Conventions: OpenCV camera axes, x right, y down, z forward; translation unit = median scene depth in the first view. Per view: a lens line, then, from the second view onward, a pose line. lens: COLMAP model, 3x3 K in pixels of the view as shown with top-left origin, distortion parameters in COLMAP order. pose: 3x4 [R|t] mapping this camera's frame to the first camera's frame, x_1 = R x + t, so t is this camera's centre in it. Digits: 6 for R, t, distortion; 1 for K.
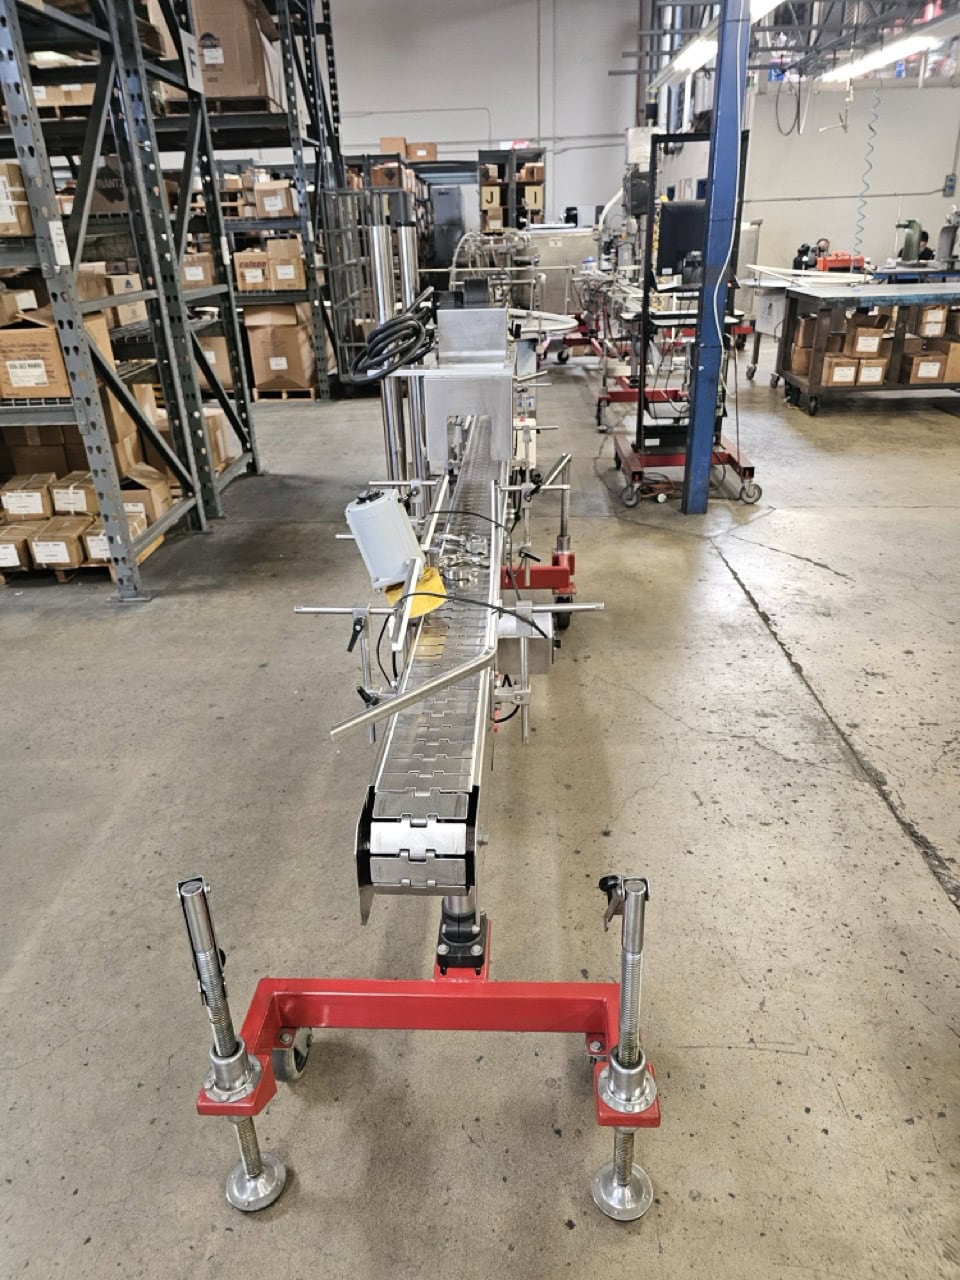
lens RADIAL K [[868.5, 0, 480.7], [0, 868.5, 643.0], [0, 0, 1]] dist [0.042428, -0.042485]
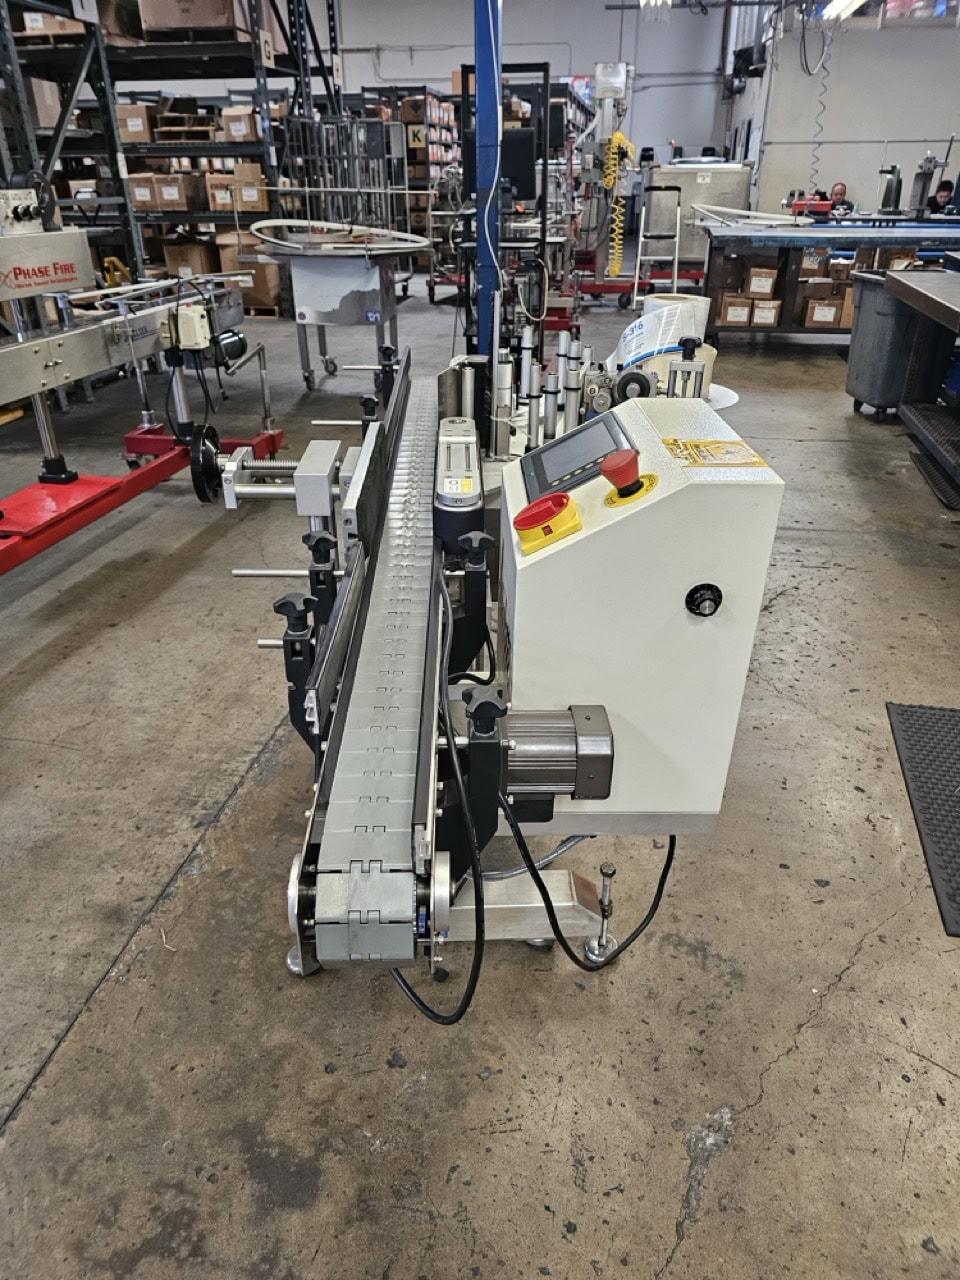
lens RADIAL K [[868.5, 0, 488.8], [0, 868.5, 638.0], [0, 0, 1]] dist [0.042428, -0.042485]
pose [[0.988179, 0.095531, -0.119899, 0.251359], [-0.089680, 0.994544, 0.053295, 0.036164], [0.124336, -0.041912, 0.991355, -0.057737]]
